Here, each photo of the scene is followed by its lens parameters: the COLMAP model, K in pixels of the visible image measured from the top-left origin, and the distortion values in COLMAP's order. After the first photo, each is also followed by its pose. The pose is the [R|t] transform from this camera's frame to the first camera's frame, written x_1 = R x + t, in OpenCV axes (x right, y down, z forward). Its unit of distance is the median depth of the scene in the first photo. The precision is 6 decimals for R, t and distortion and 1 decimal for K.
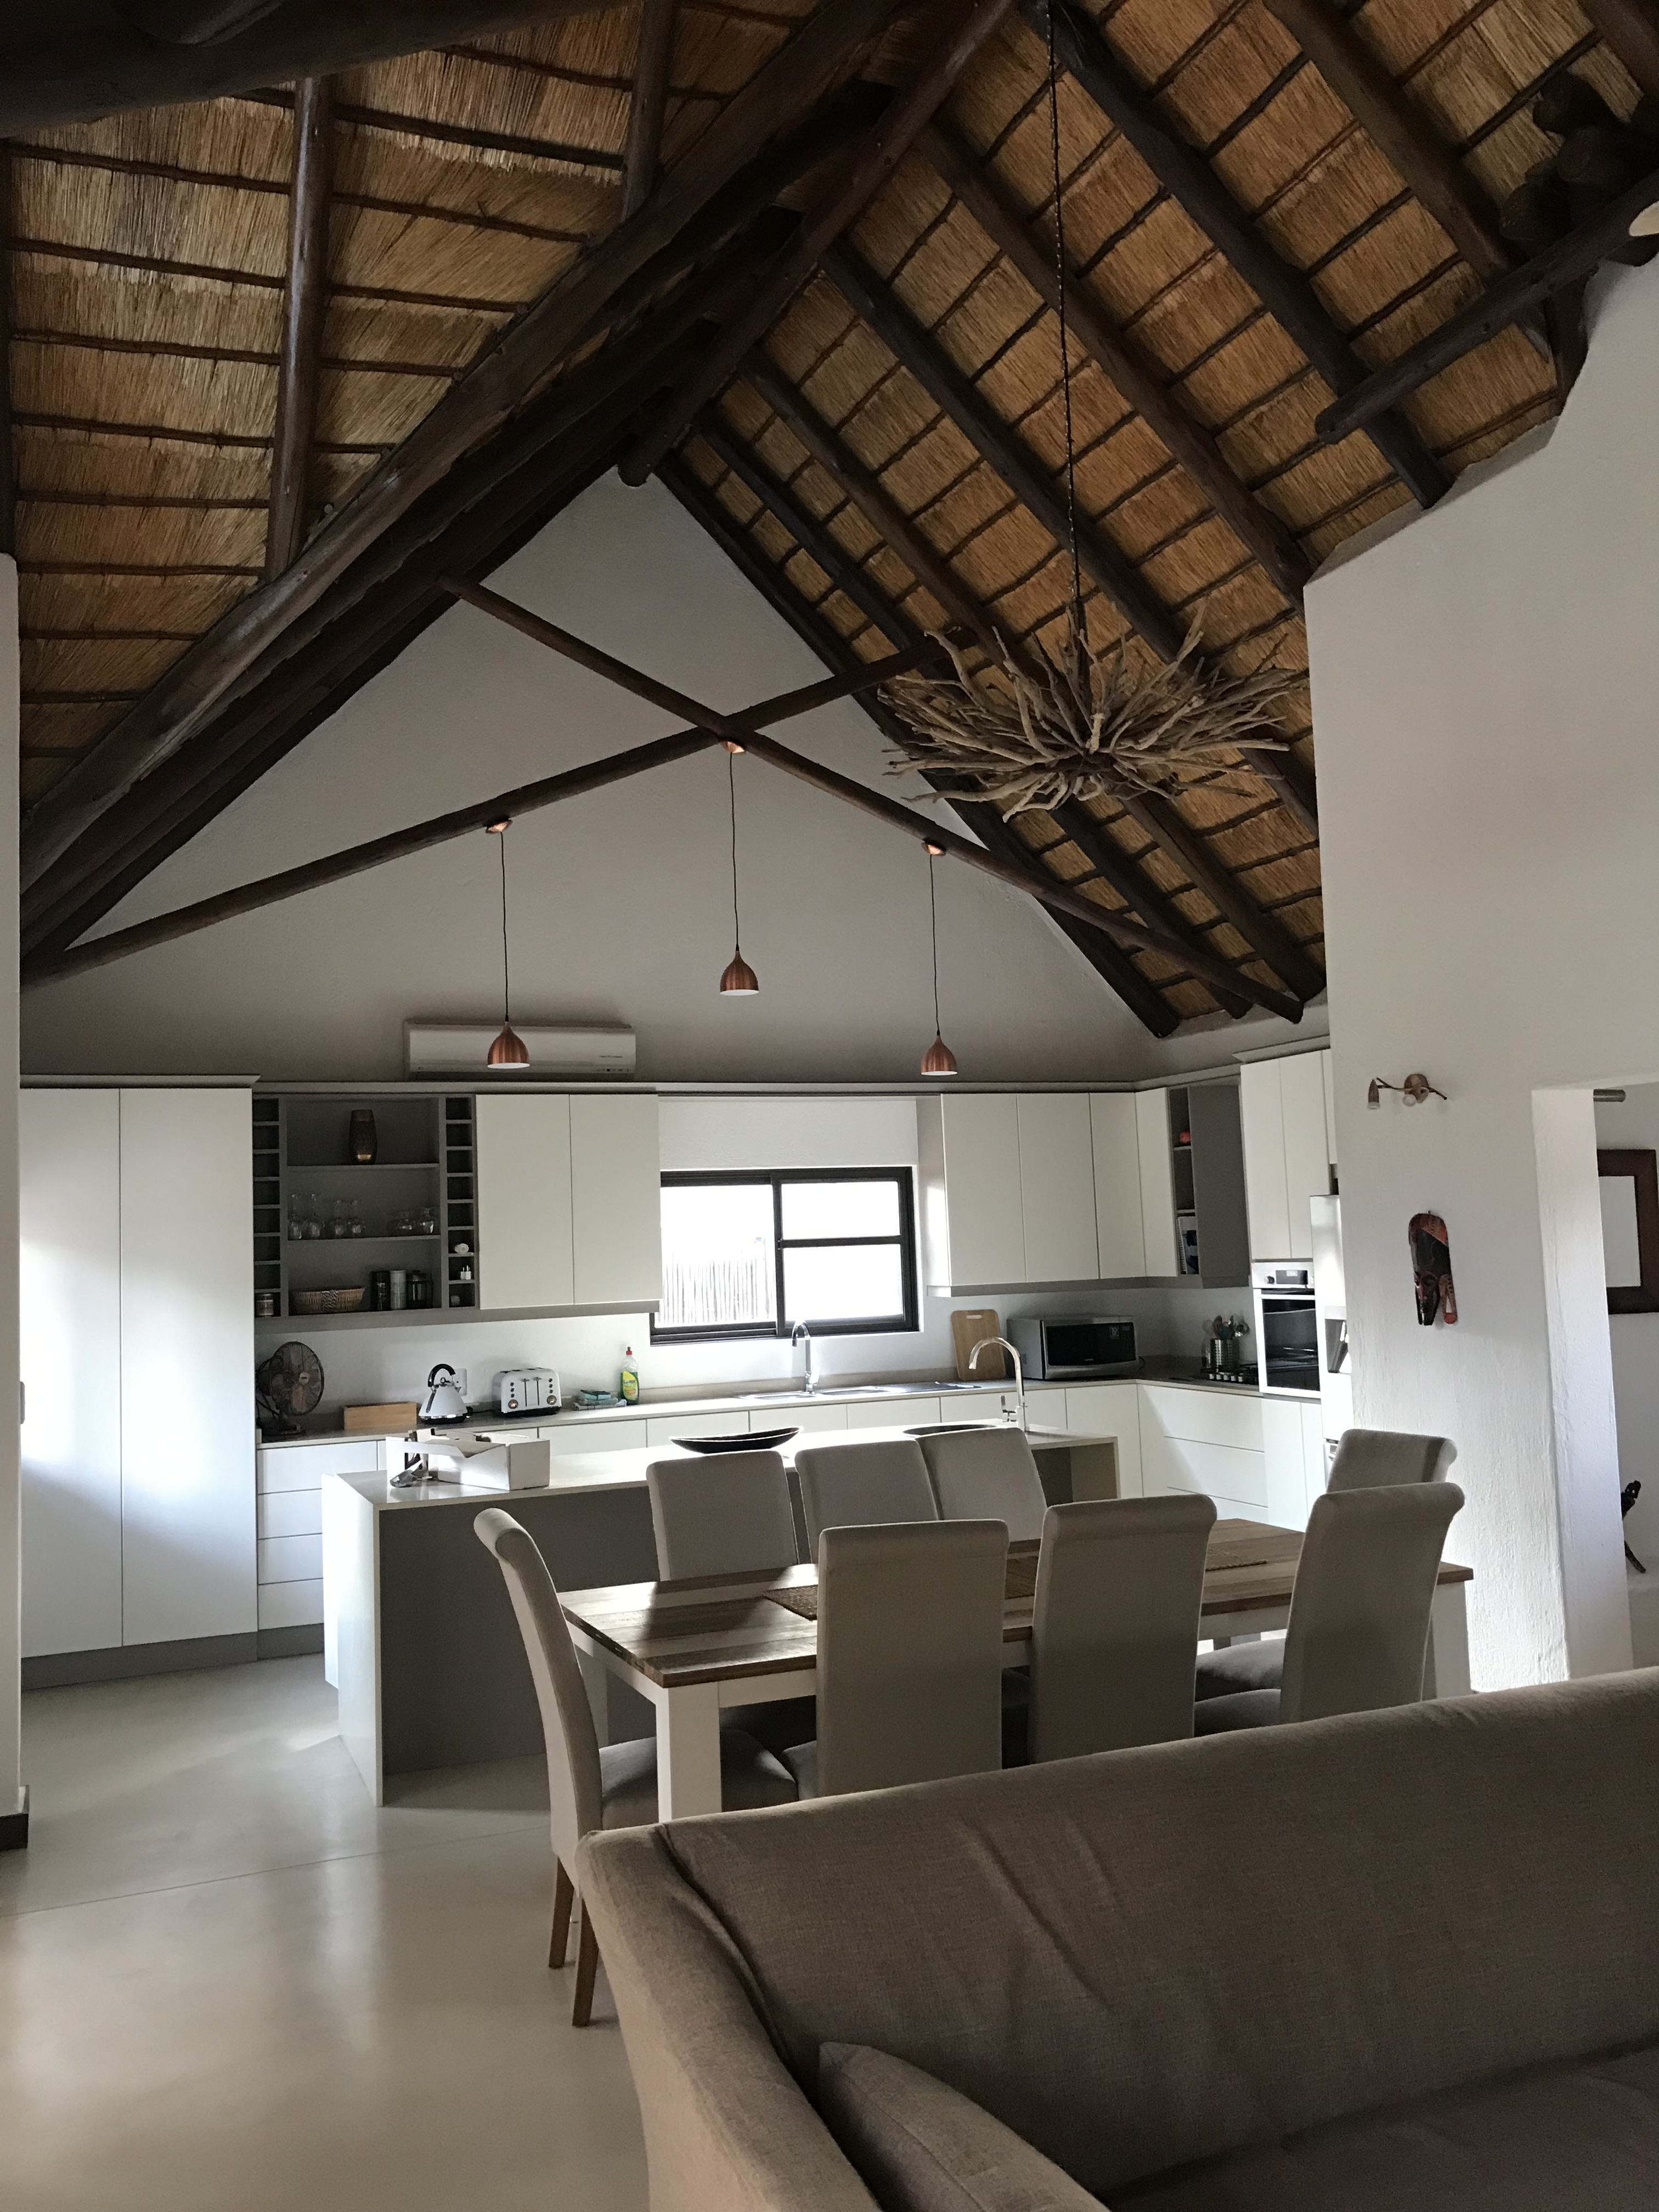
lens RADIAL K [[1856.1, 0, 838.5], [0, 1856.1, 1091.6], [0, 0, 1]] dist [0.064018, -0.032409]
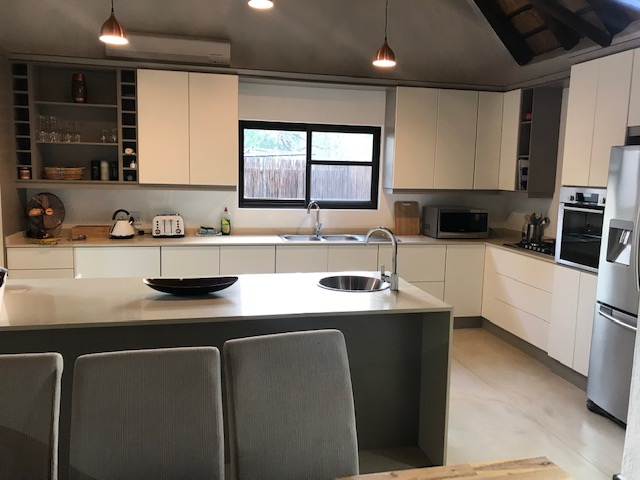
lens RADIAL K [[537.0, 0, 321.7], [0, 537.0, 235.3], [0, 0, 1]] dist [0.064018, -0.032409]
pose [[0.983747, 0.083493, -0.158966, 0.080858], [-0.049393, 0.976992, 0.207478, 0.038735], [0.172631, -0.196254, 0.965237, 0.426570]]
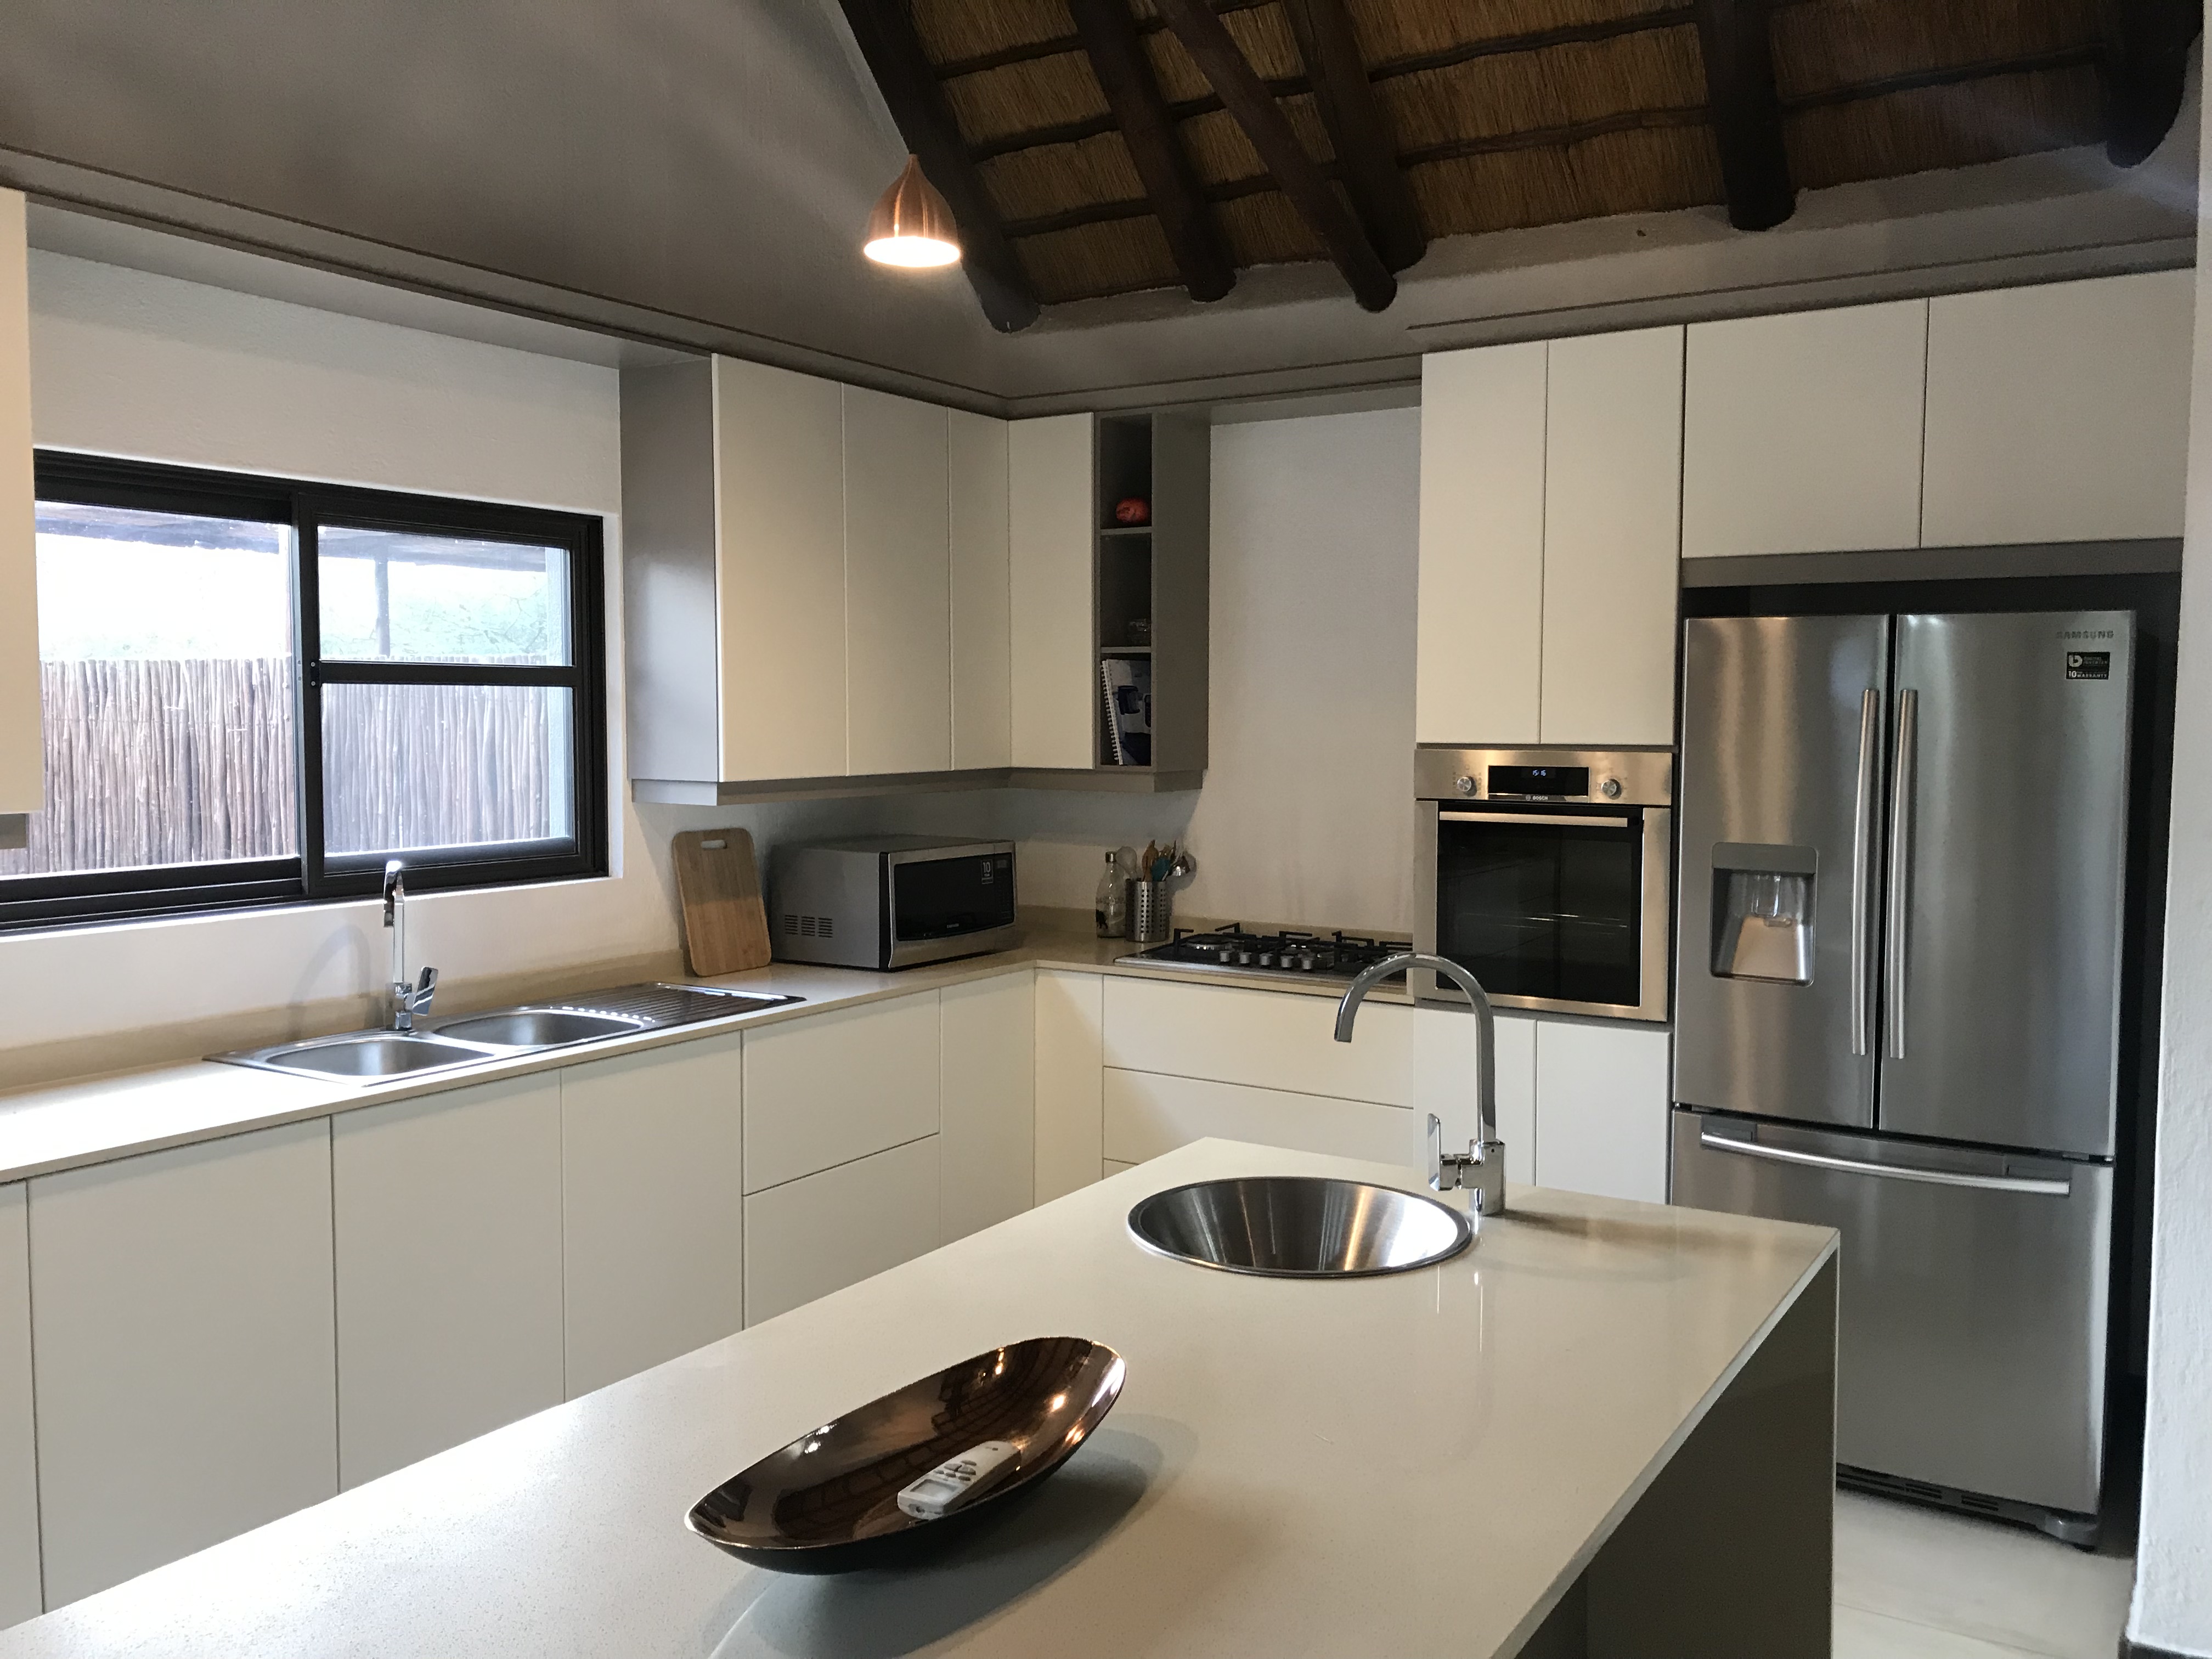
lens RADIAL K [[1856.1, 0, 1118.7], [0, 1856.1, 830.6], [0, 0, 1]] dist [0.064018, -0.032409]
pose [[0.825398, 0.002499, 0.564546, -0.118722], [-0.078974, 0.990669, 0.111079, 0.057214], [-0.559000, -0.136268, 0.817893, 0.559626]]
